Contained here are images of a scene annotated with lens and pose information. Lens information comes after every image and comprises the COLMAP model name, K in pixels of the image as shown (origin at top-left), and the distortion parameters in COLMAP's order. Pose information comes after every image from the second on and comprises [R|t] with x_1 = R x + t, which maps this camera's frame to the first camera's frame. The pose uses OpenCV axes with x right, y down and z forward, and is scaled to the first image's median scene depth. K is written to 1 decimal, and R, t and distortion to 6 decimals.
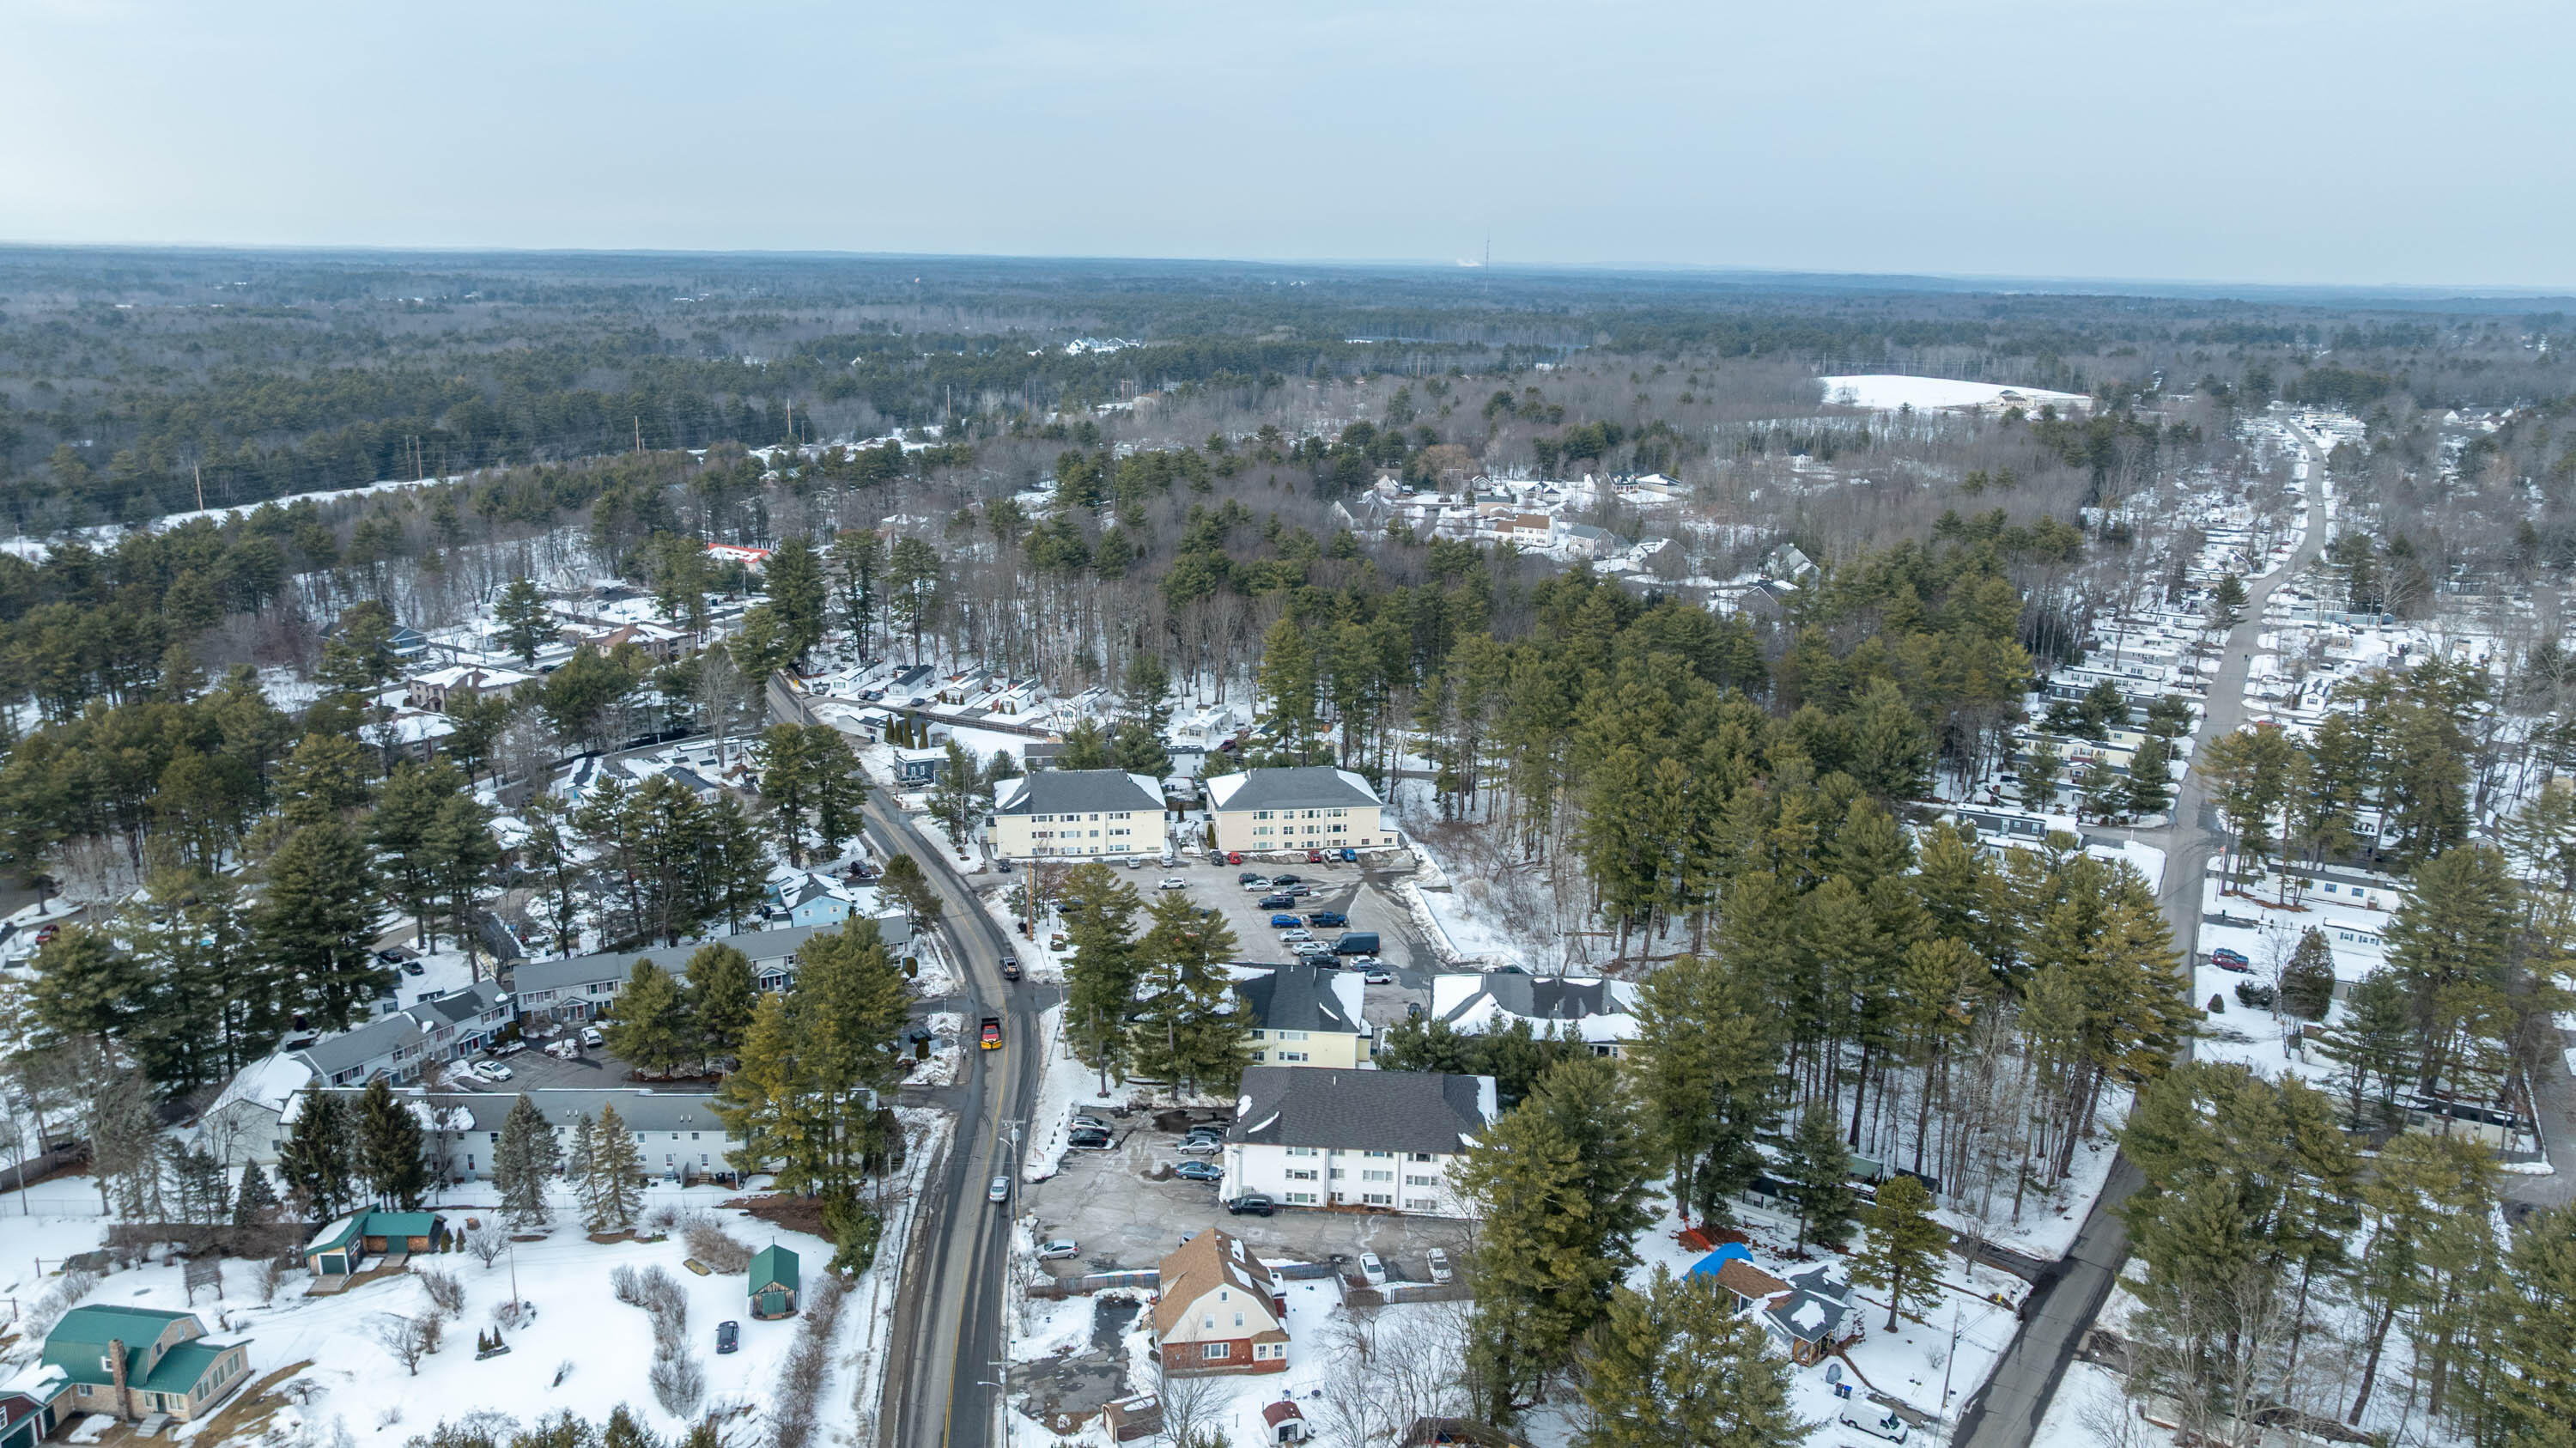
lens RADIAL K [[1805.4, 0, 1293.1], [0, 1805.4, 720.2], [0, 0, 1]] dist [-0.012296, 0.002878]
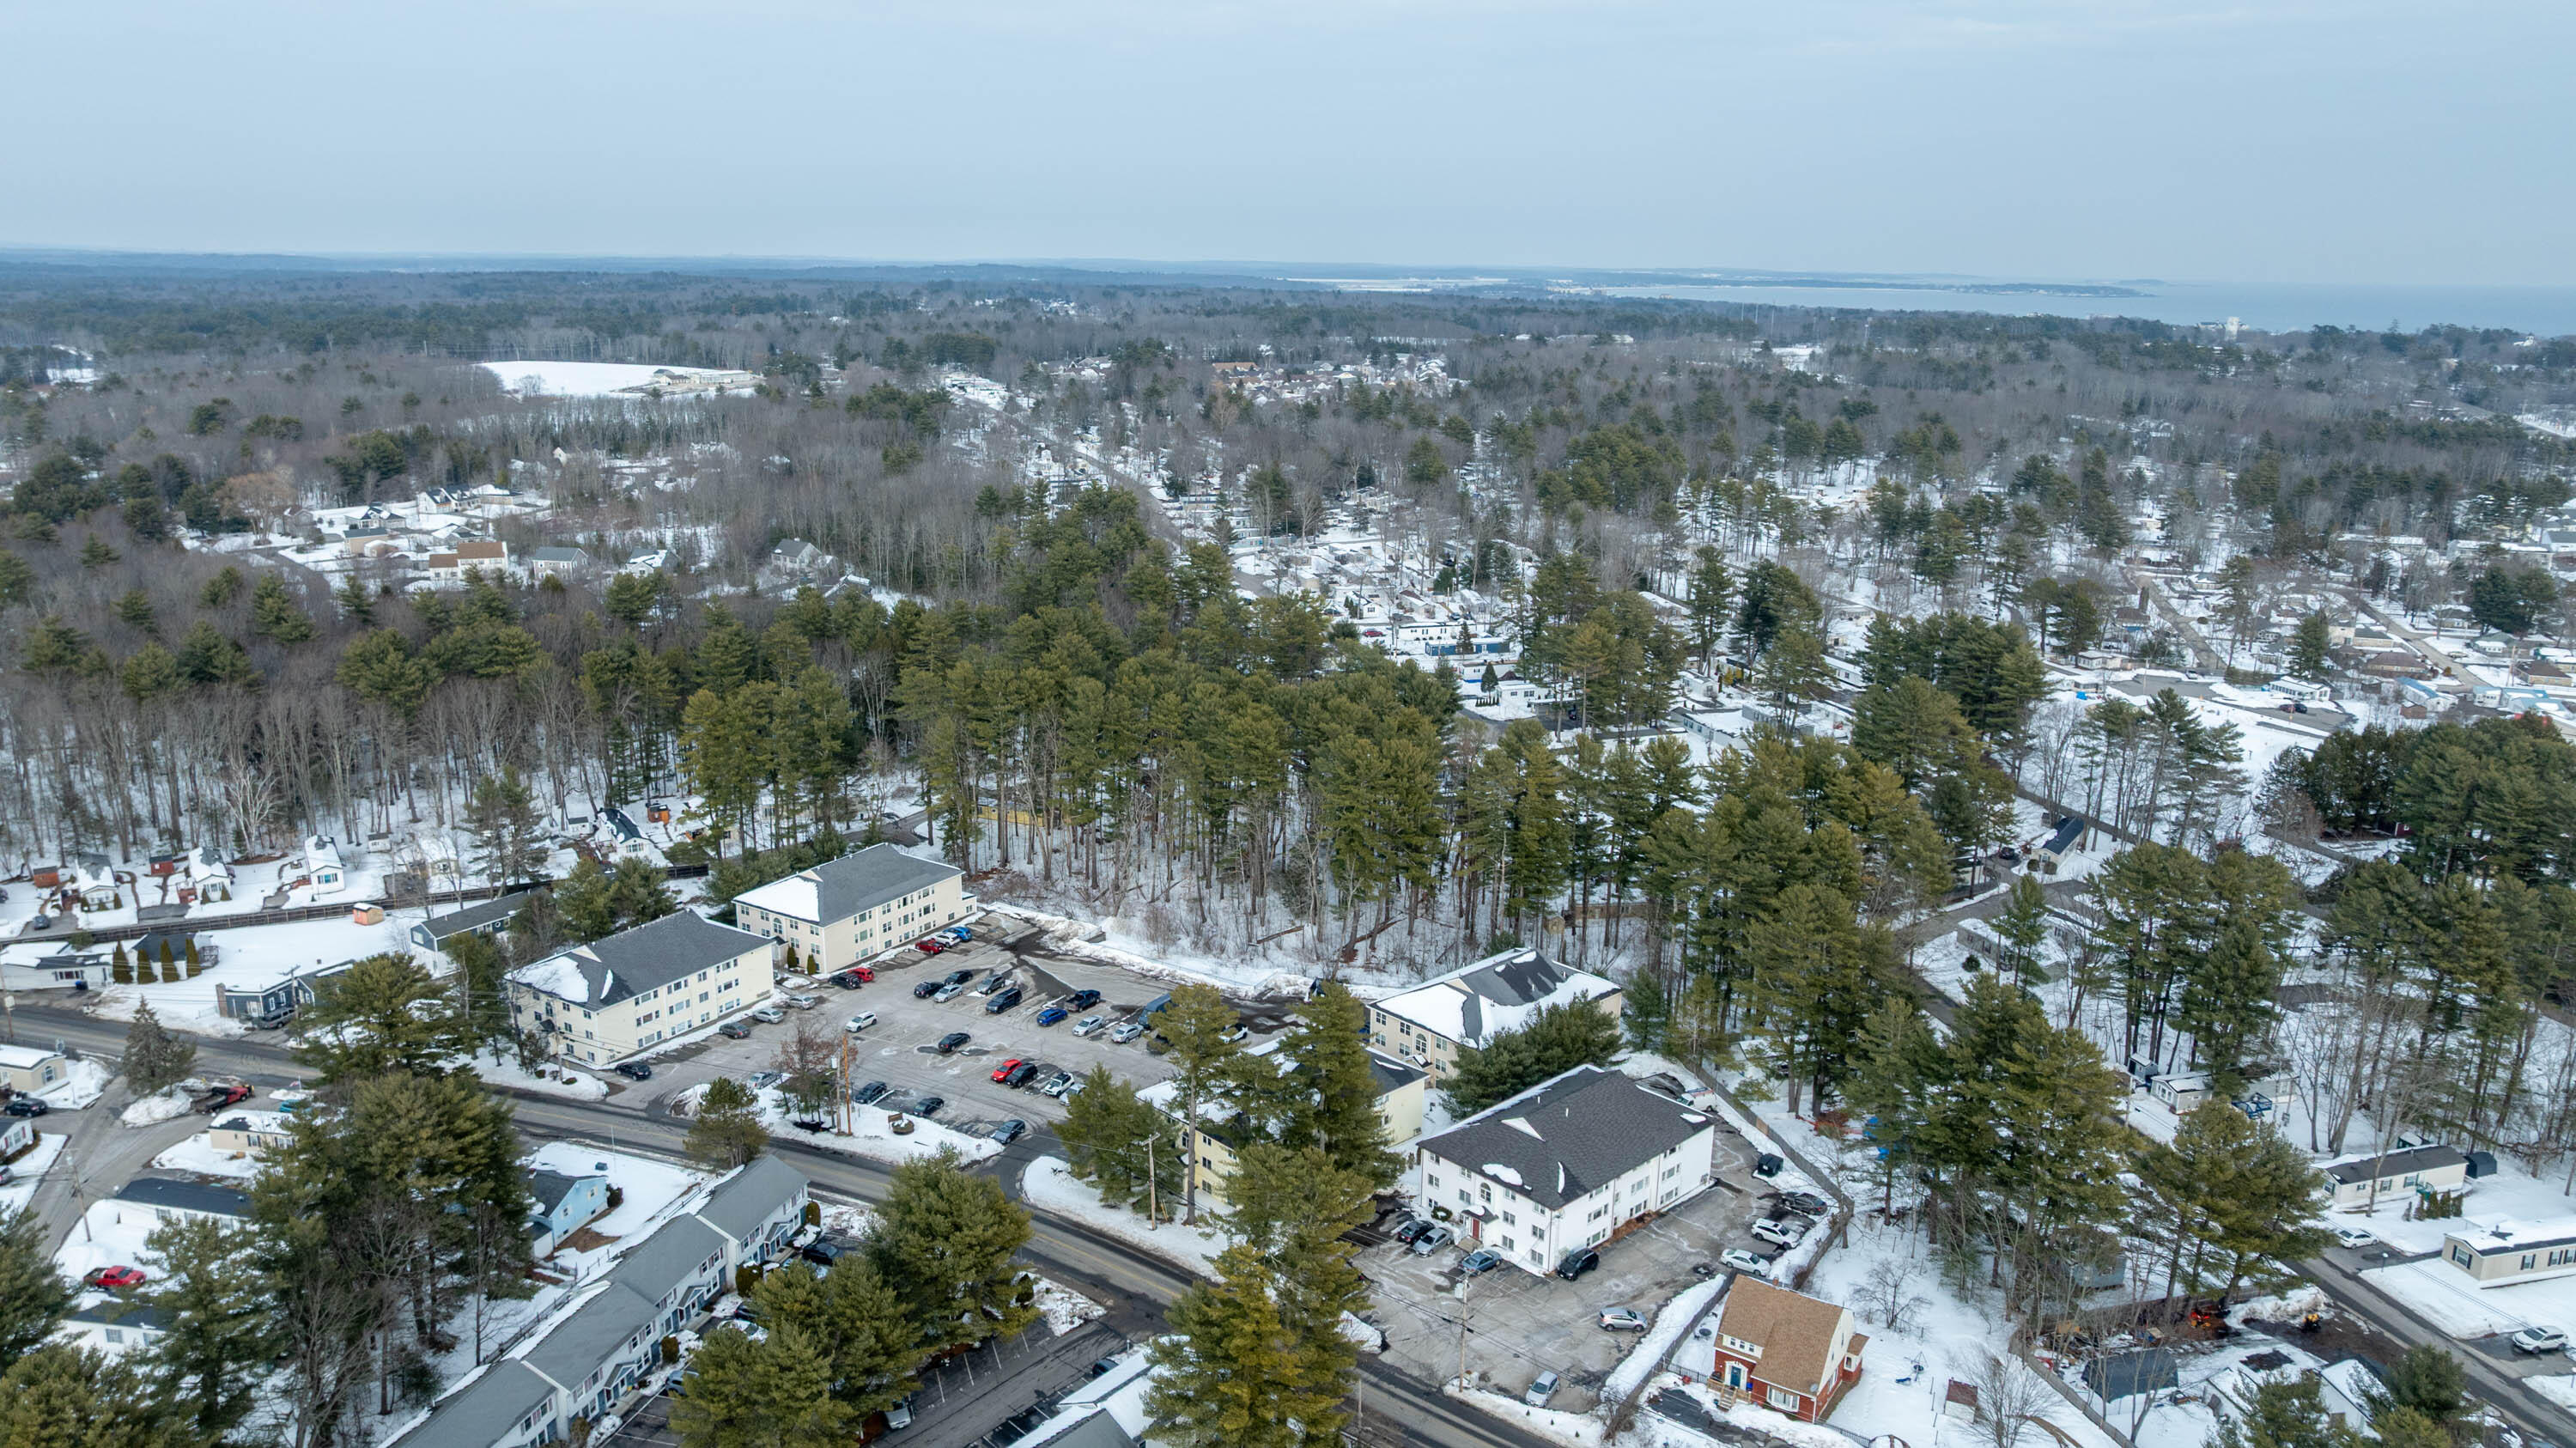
lens RADIAL K [[1805.4, 0, 1289.9], [0, 1805.4, 728.7], [0, 0, 1]] dist [-0.012296, 0.002878]
pose [[0.679573, -0.196283, 0.706862, -0.457478], [0.183959, 0.978350, 0.094813, -0.076248], [-0.710169, 0.065601, 0.700969, 0.264570]]
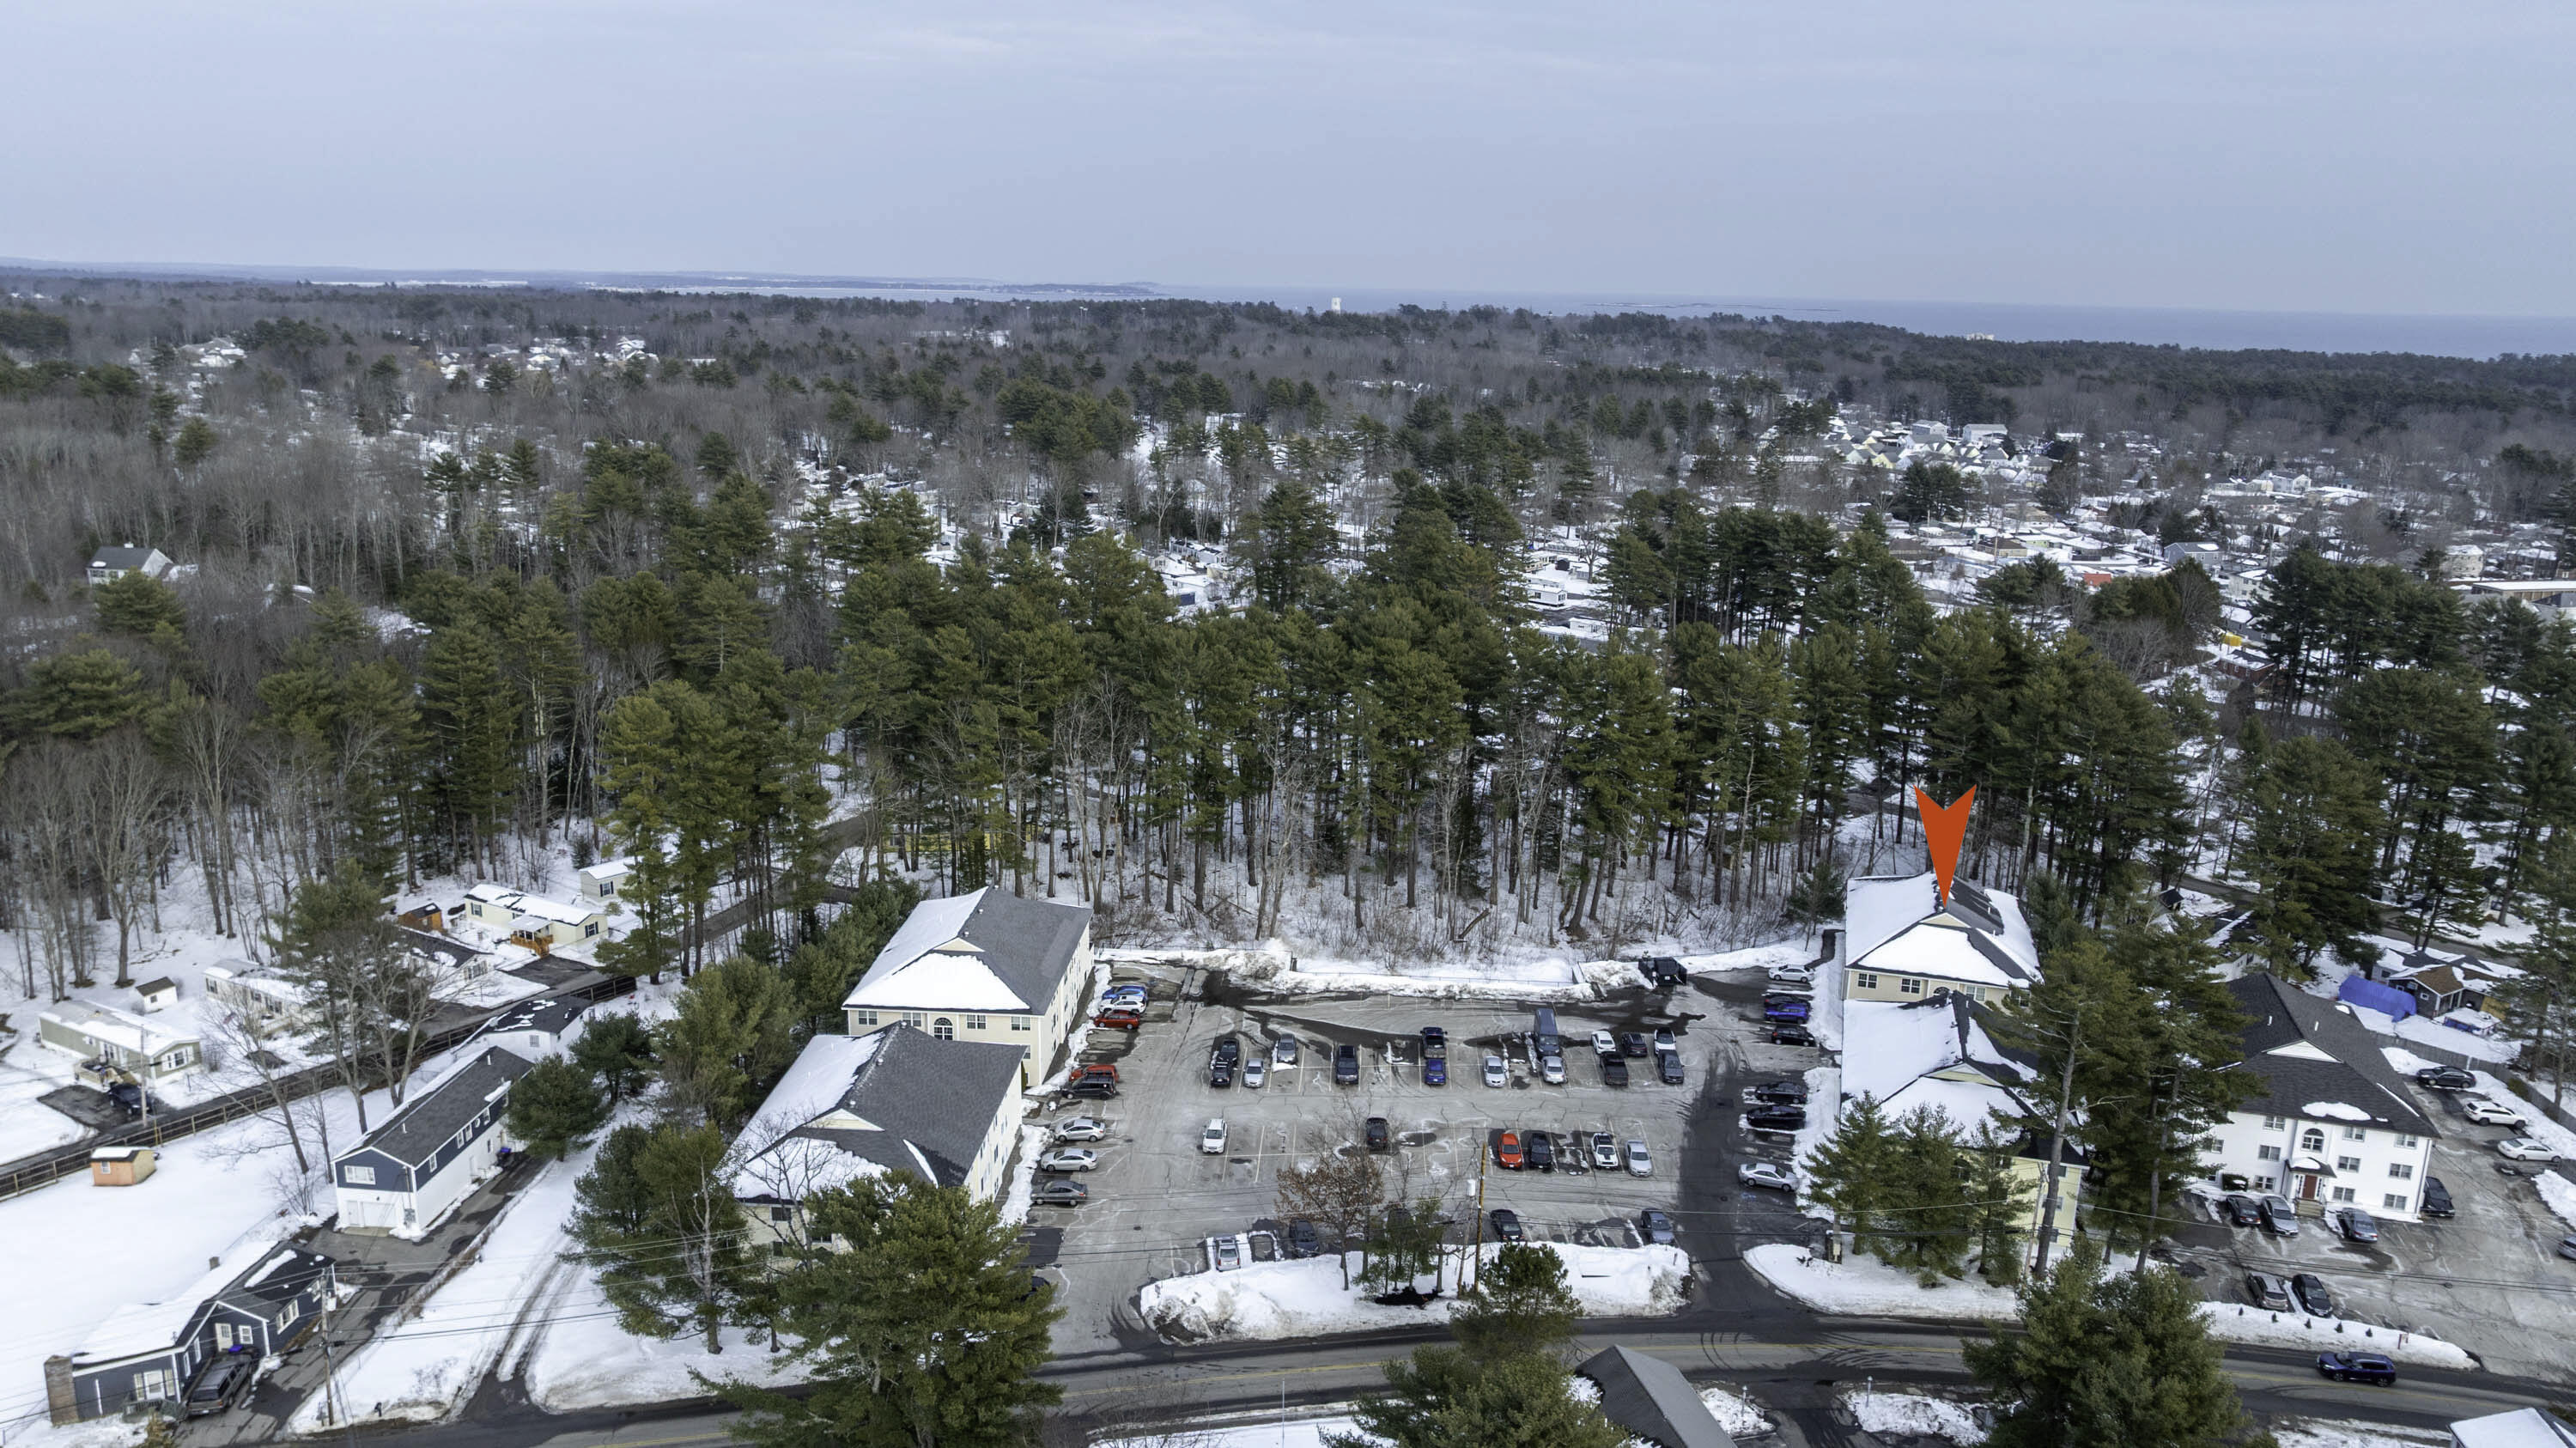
lens RADIAL K [[1805.4, 0, 1287.0], [0, 1805.4, 724.6], [0, 0, 1]] dist [-0.012296, 0.002878]
pose [[0.232746, -0.244598, 0.941276, -0.507915], [0.232163, 0.953848, 0.190458, -0.118058], [-0.944420, 0.174201, 0.278791, 0.780718]]
